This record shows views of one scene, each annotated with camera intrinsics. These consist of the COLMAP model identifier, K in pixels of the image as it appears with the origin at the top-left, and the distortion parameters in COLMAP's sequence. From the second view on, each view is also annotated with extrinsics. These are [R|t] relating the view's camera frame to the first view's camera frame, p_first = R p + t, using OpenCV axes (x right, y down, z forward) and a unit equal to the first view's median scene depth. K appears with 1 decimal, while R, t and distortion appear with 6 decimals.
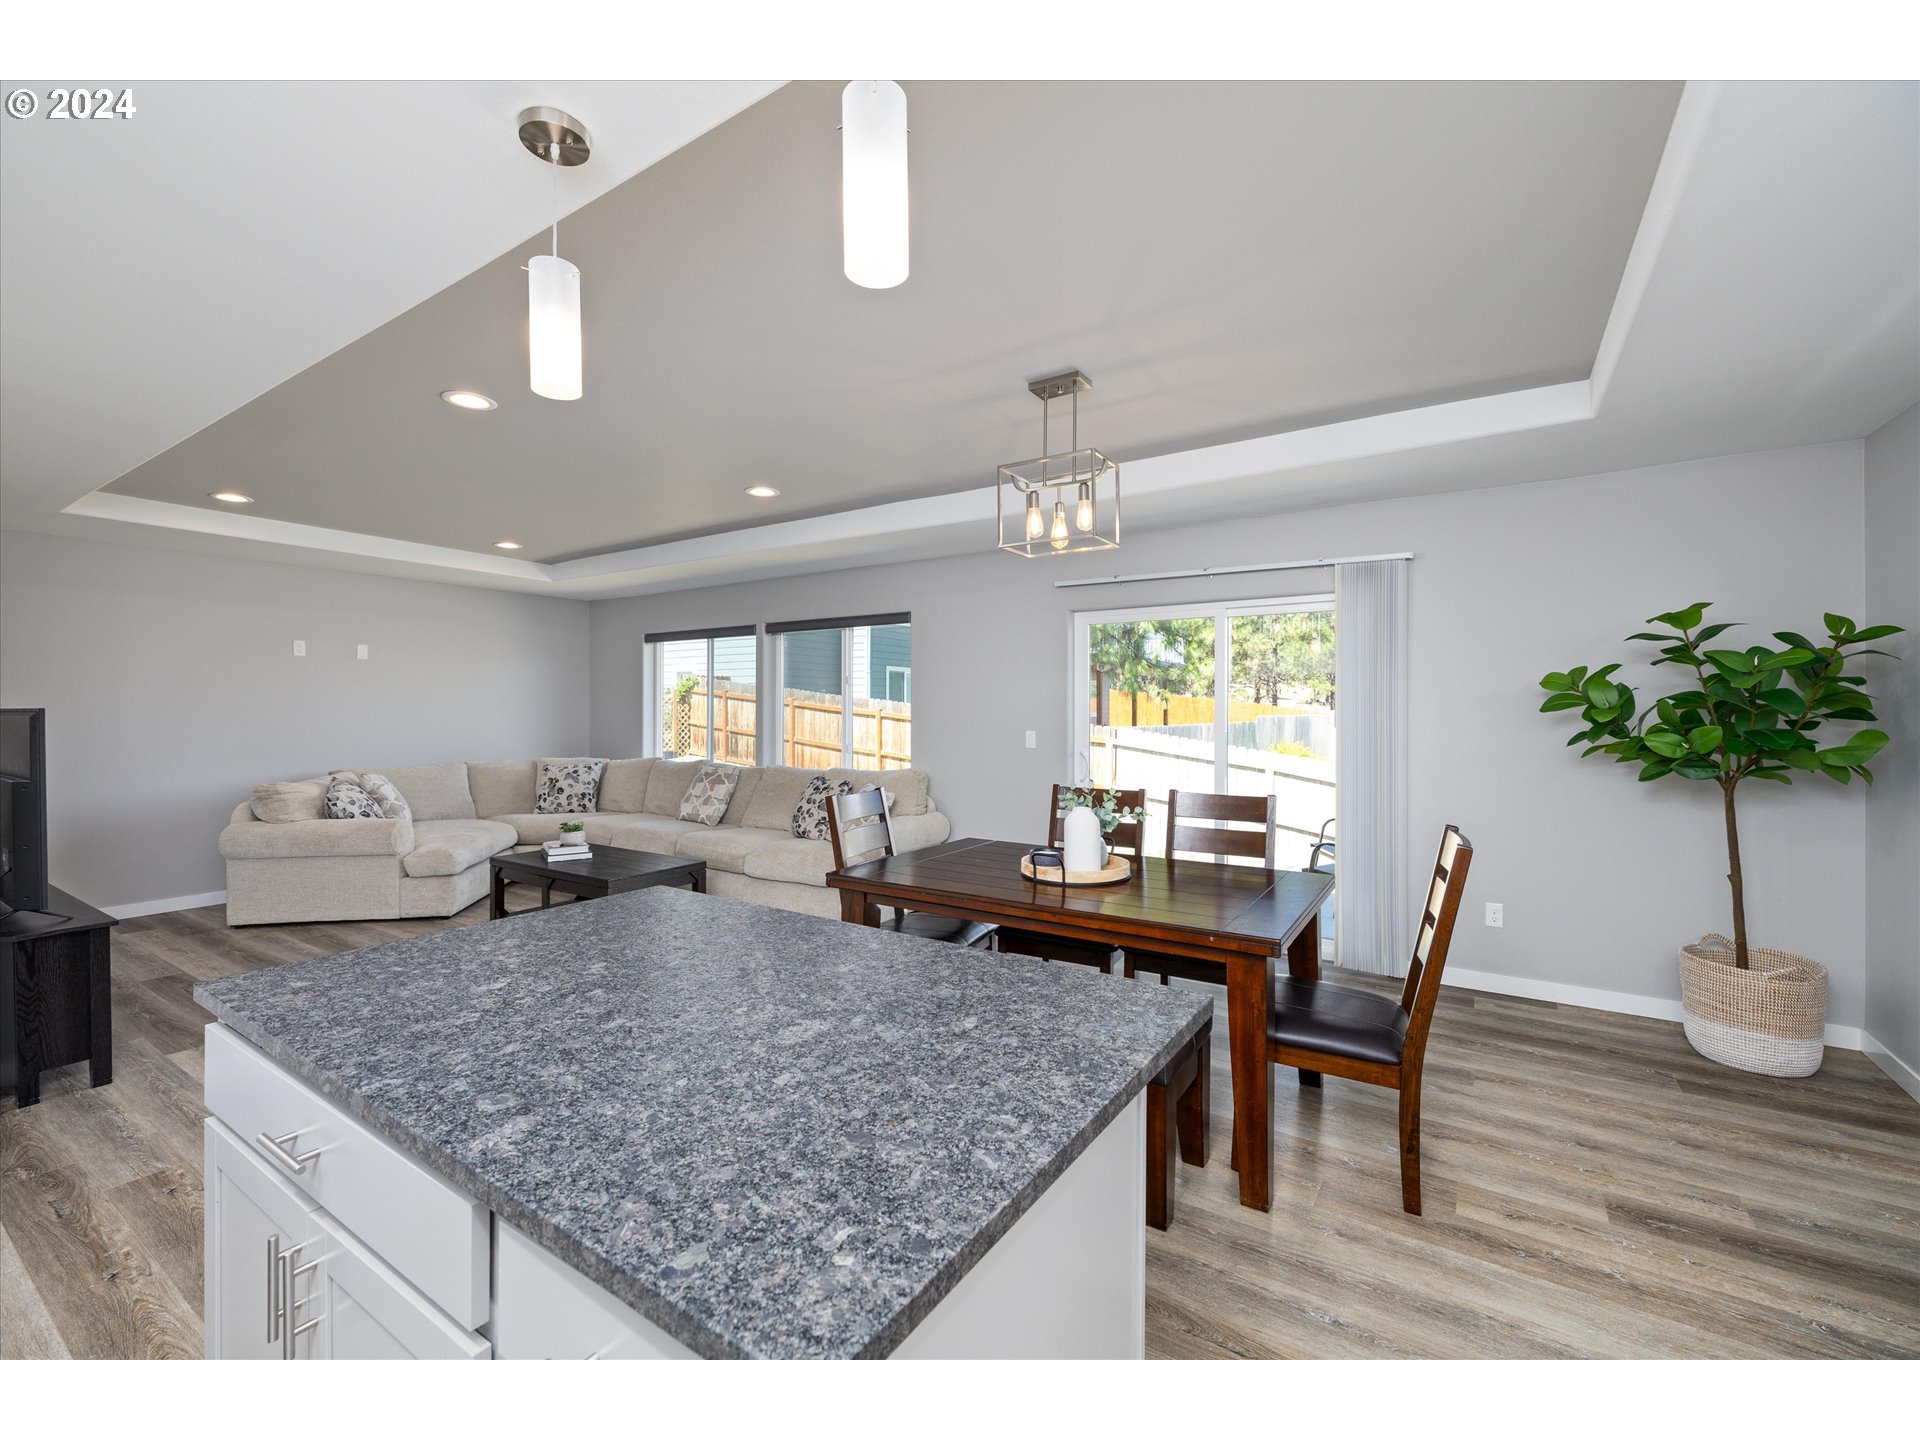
lens RADIAL K [[813.3, 0, 956.8], [0, 813.3, 706.8], [0, 0, 1]] dist [0.001795, 0.000029]
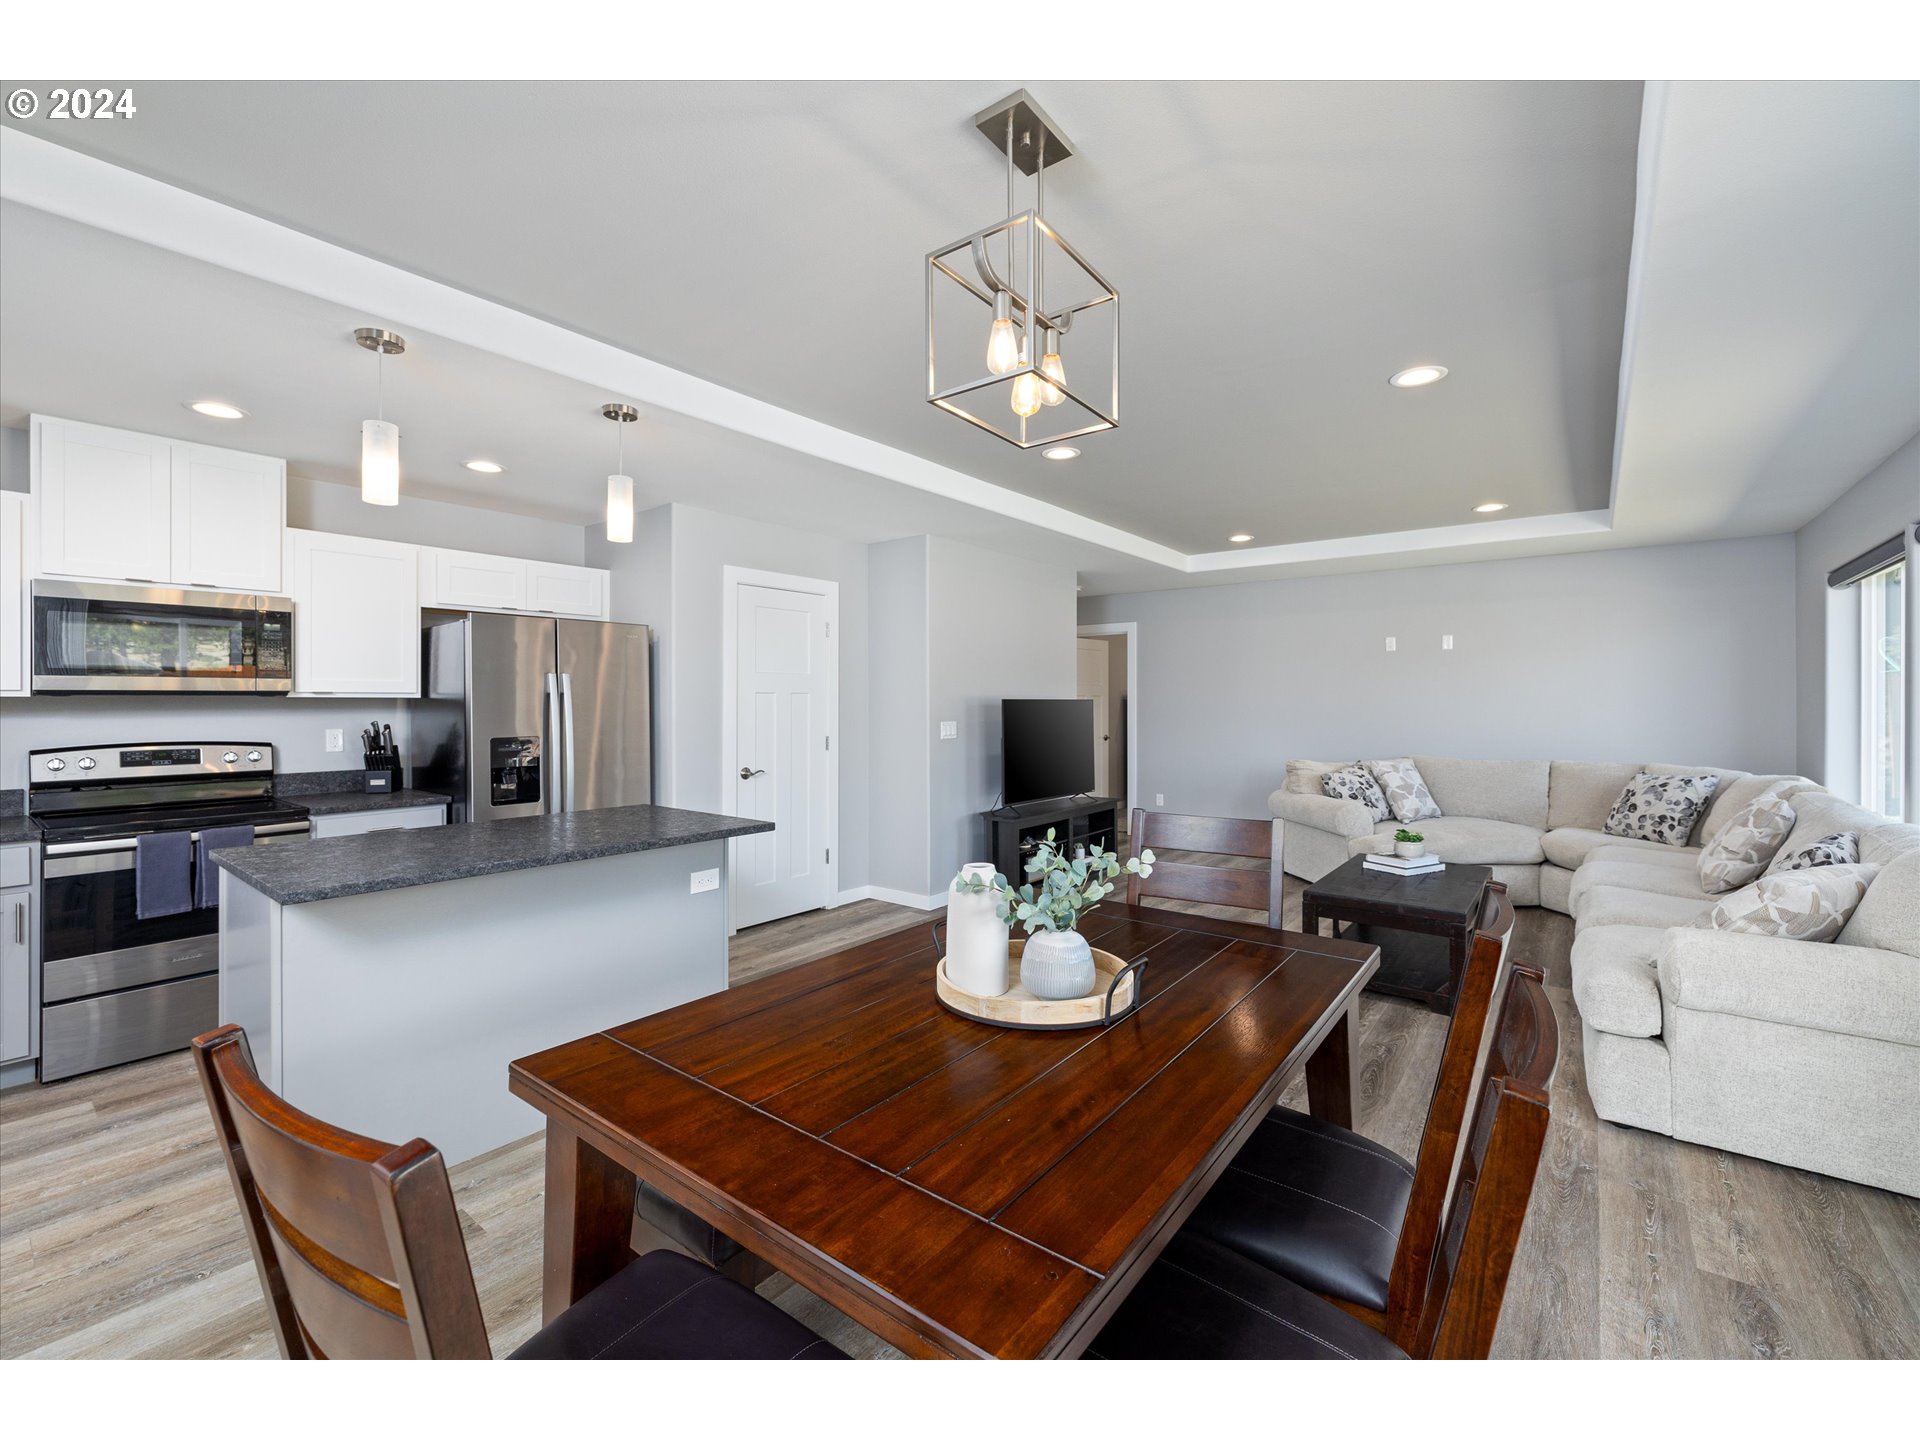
lens RADIAL K [[813.3, 0, 945.2], [0, 813.3, 703.5], [0, 0, 1]] dist [0.001795, 0.000029]
pose [[-0.093414, 0.000927, -0.995627, 0.345179], [0.003834, 0.999992, 0.000572, 0.005634], [0.995620, -0.003764, -0.093417, 0.491992]]
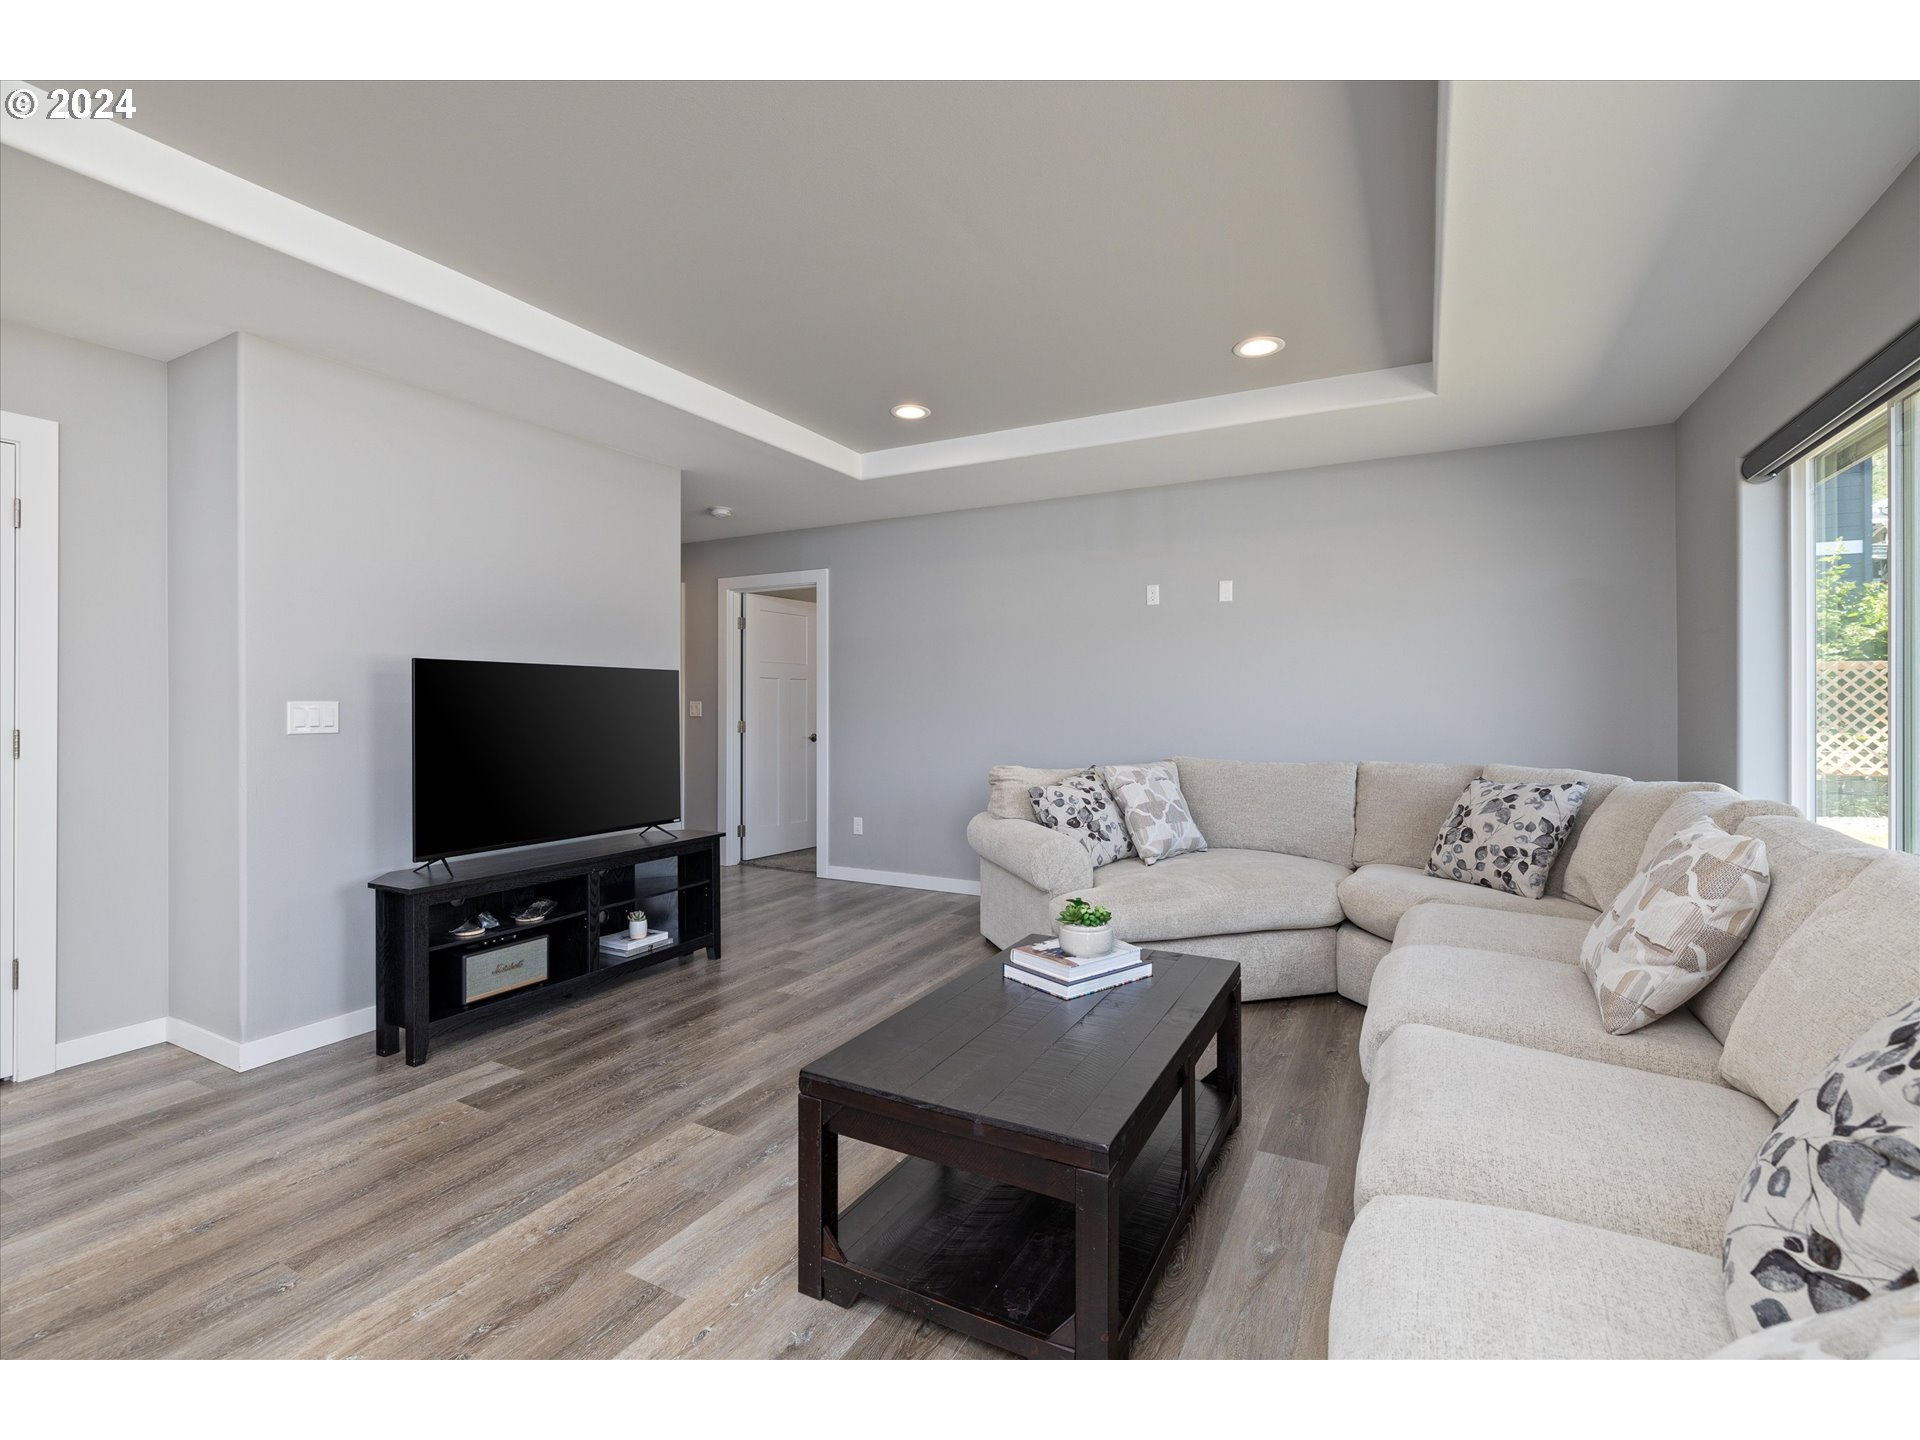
lens RADIAL K [[866.7, 0, 946.2], [0, 866.7, 707.0], [0, 0, 1]] dist [-0.006401, -0.000168]
pose [[0.074328, -0.000551, -0.997234, -0.013456], [0.005471, 0.999985, -0.000144, 0.030719], [0.997219, -0.005445, 0.074330, 0.734276]]
